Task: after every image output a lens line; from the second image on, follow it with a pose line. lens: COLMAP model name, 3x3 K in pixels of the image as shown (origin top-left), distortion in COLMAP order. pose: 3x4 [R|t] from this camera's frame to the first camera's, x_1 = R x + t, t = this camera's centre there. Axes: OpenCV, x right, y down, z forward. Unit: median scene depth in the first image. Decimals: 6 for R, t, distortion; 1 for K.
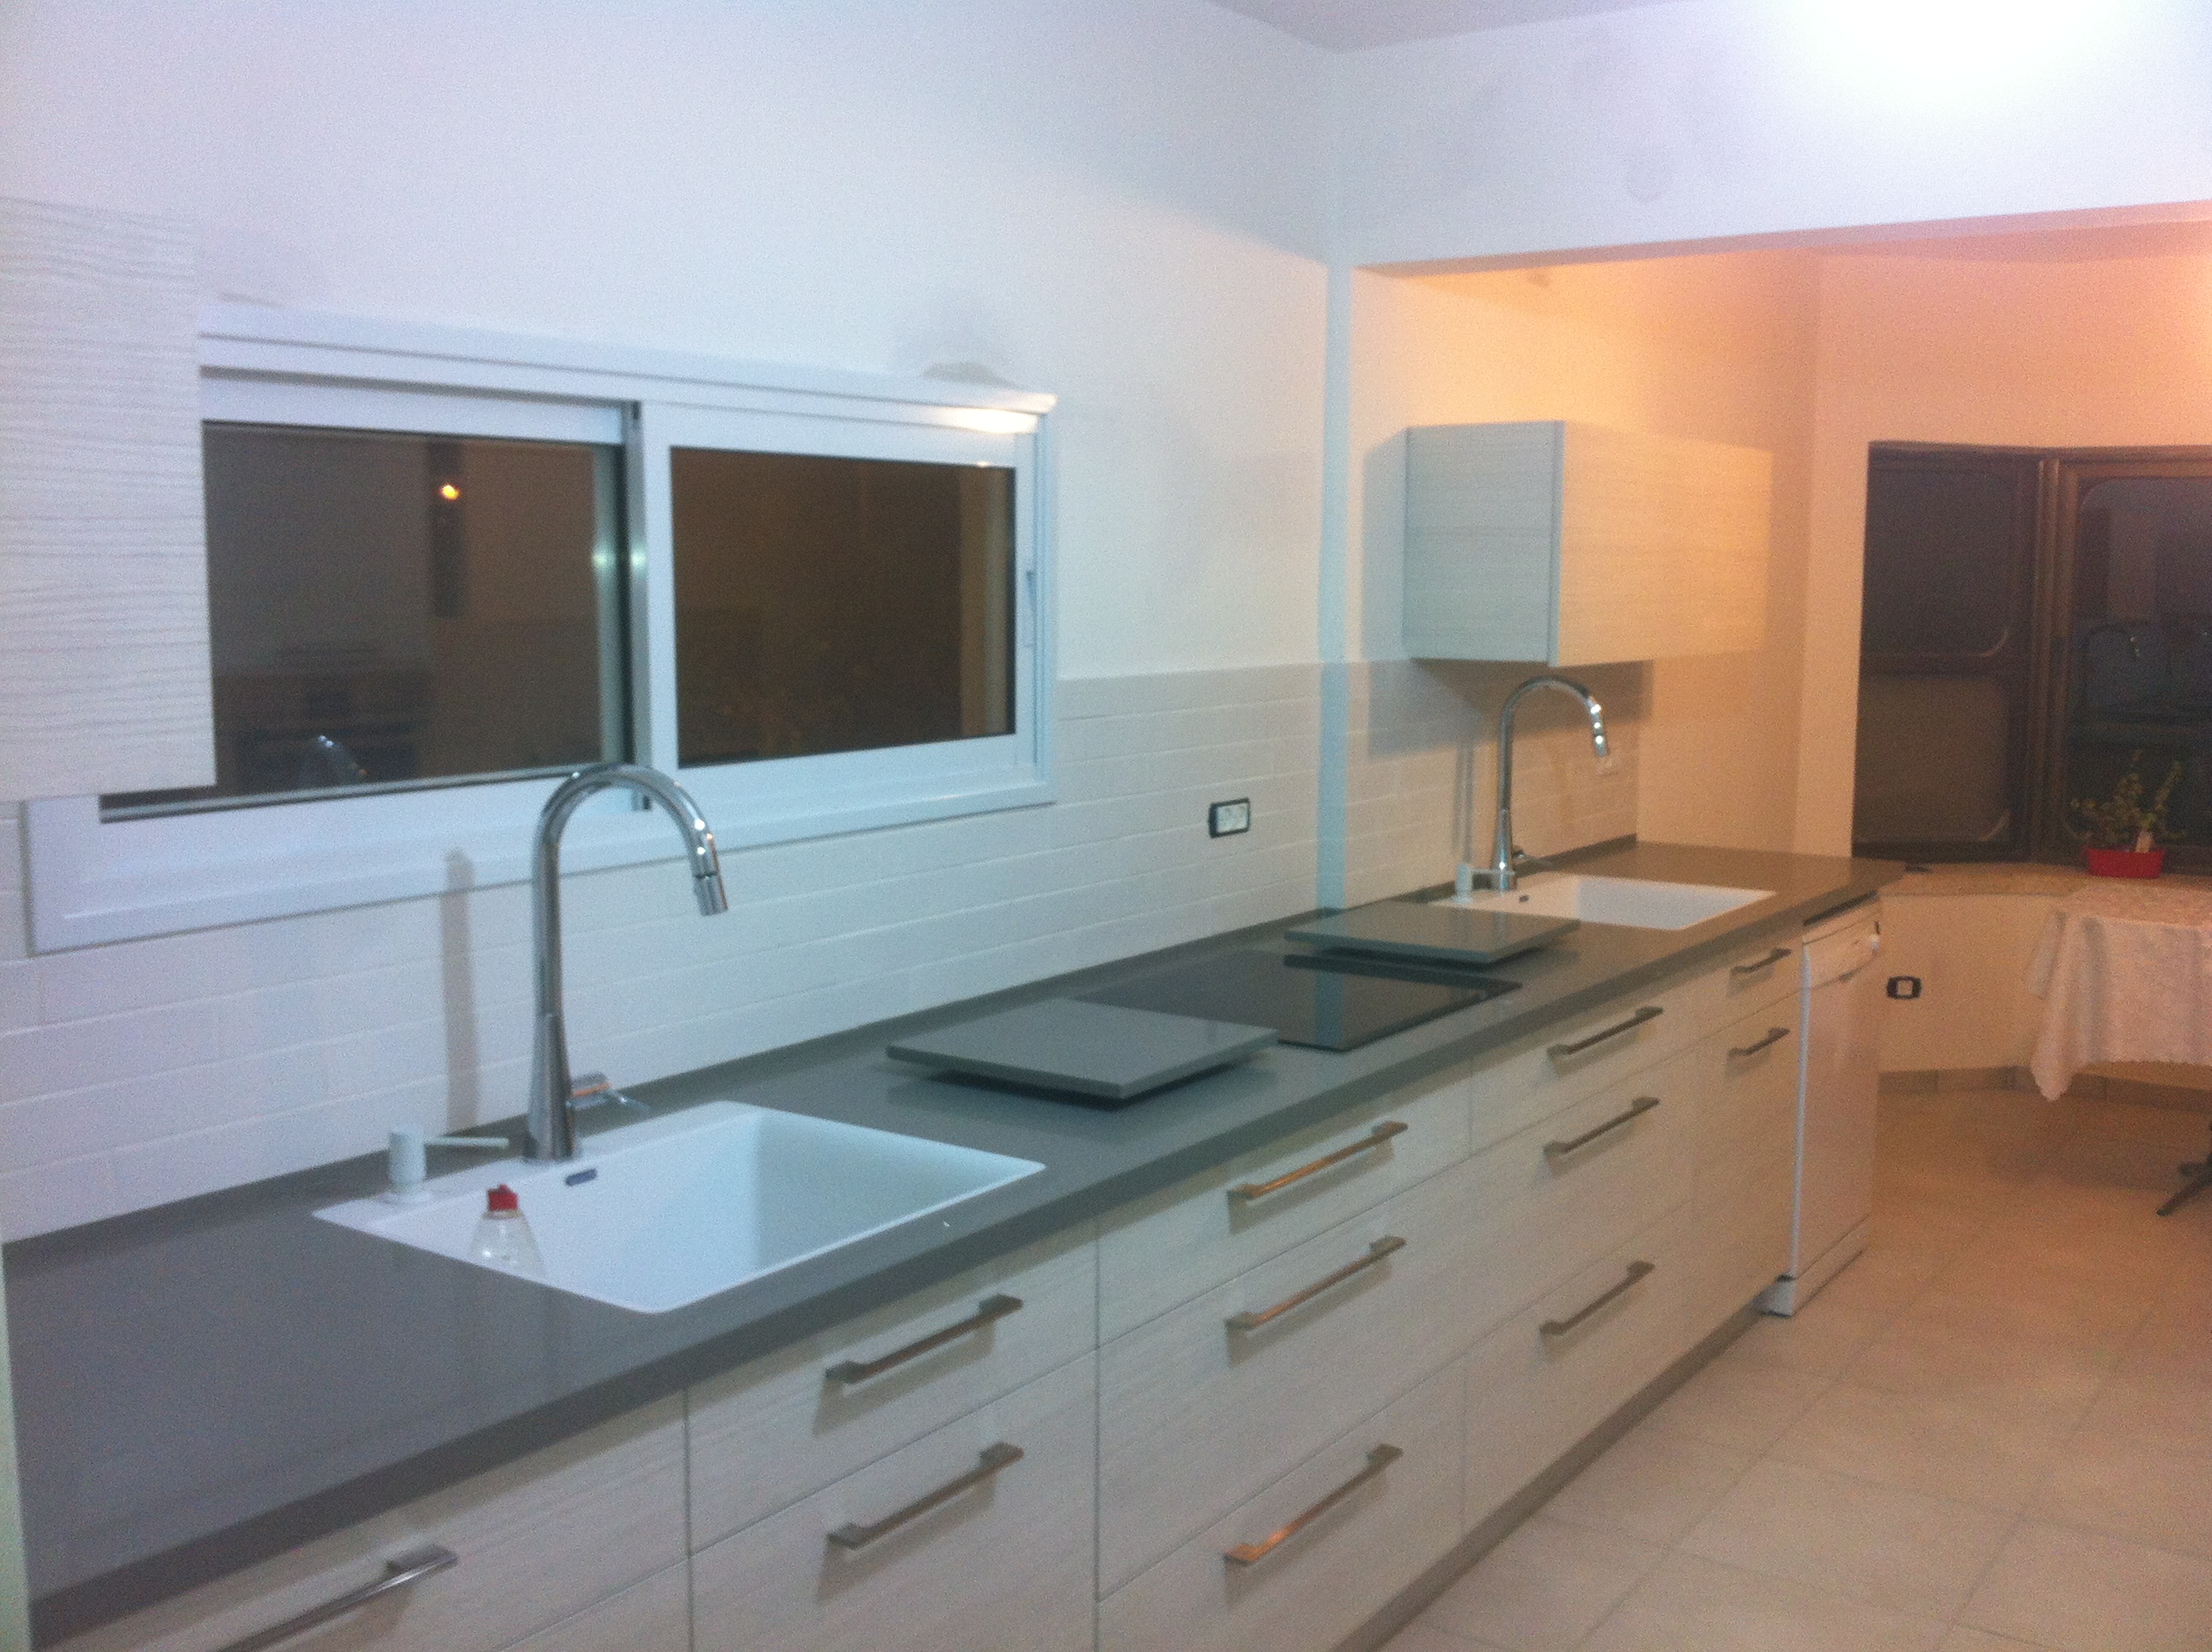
lens RADIAL K [[2116.1, 0, 1106.0], [0, 2116.1, 826.0], [0, 0, 1]] dist [0.104521, -0.339819]
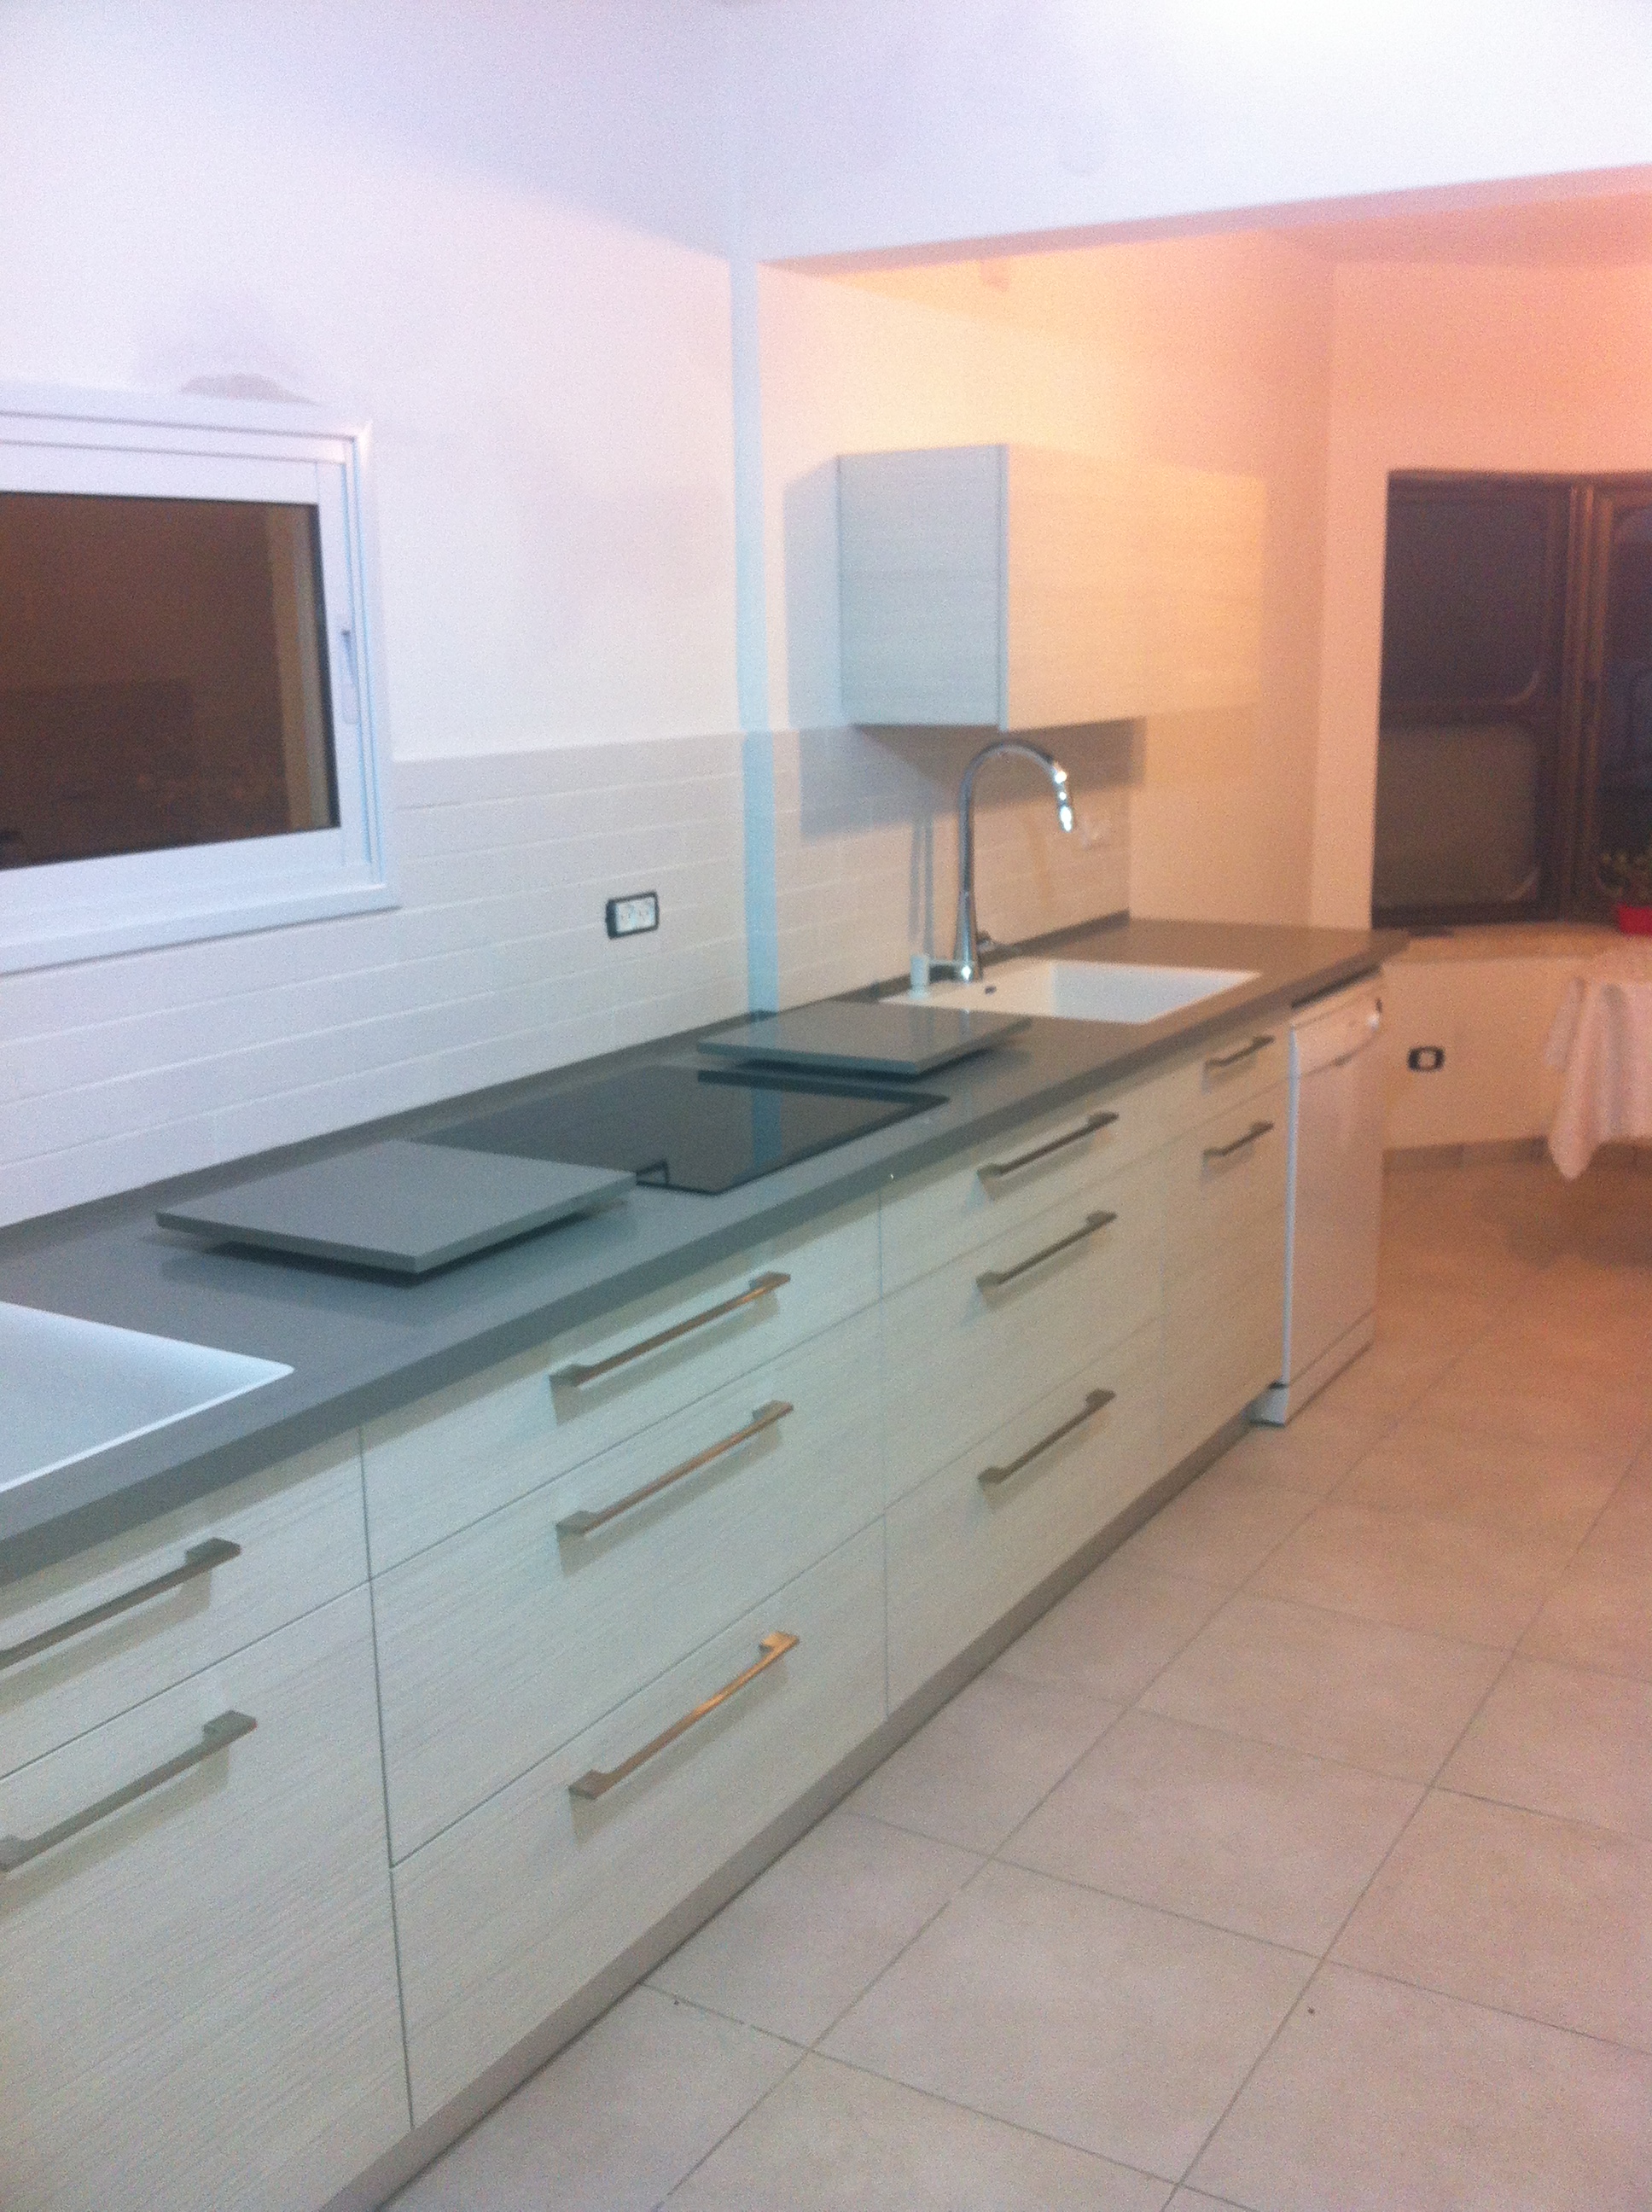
lens RADIAL K [[2138.7, 0, 826.0], [0, 2138.7, 1106.0], [0, 0, 1]] dist [0.131765, -0.428773]
pose [[0.997352, -0.036257, 0.063042, 0.075296], [0.029932, 0.994684, 0.098529, -0.009639], [-0.066279, -0.096381, 0.993135, 0.101254]]
